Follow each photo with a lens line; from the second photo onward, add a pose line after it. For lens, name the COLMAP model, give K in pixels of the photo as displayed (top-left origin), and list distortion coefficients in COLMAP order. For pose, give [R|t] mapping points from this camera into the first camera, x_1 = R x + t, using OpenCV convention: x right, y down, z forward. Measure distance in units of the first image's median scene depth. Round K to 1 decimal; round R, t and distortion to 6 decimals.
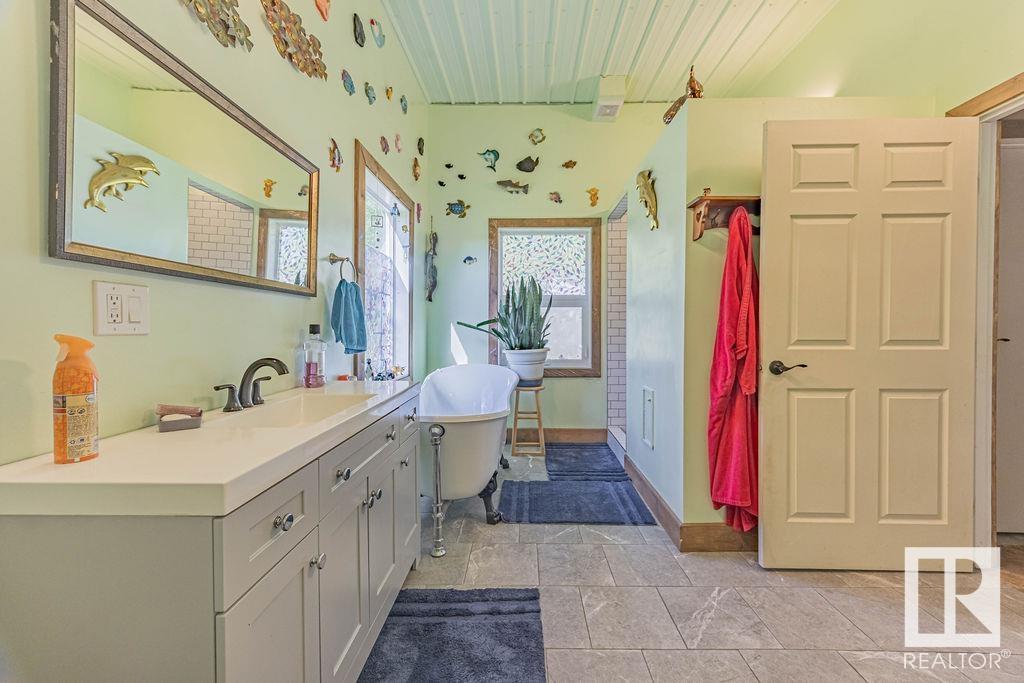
lens RADIAL K [[395.3, 0, 519.5], [0, 395.3, 336.2], [0, 0, 1]] dist [0.005737, -0.001050]
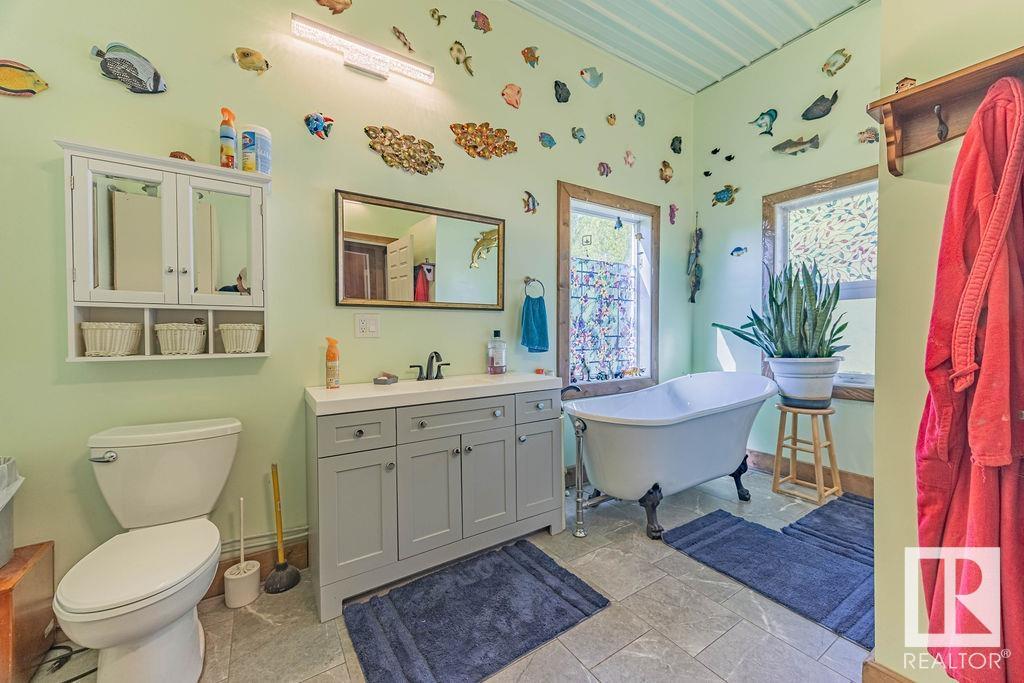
lens RADIAL K [[395.3, 0, 517.0], [0, 395.3, 336.5], [0, 0, 1]] dist [0.005737, -0.001050]
pose [[0.554819, 0.003761, -0.831963, 0.368867], [-0.006092, 0.999981, 0.000457, -0.004553], [0.831949, 0.004815, 0.554831, 0.137799]]
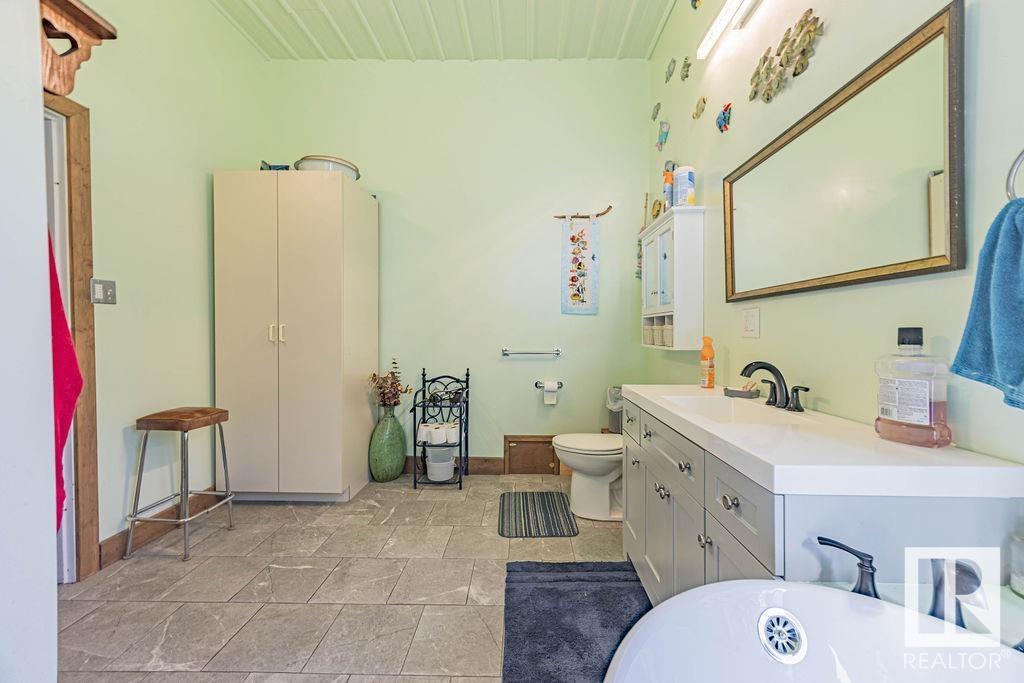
lens RADIAL K [[395.3, 0, 513.5], [0, 395.3, 335.8], [0, 0, 1]] dist [0.005737, -0.001050]
pose [[-0.999959, 0.001464, 0.008915, 0.011150], [0.001642, 0.999800, 0.019925, -0.015930], [-0.008884, 0.019938, -0.999762, 0.816889]]
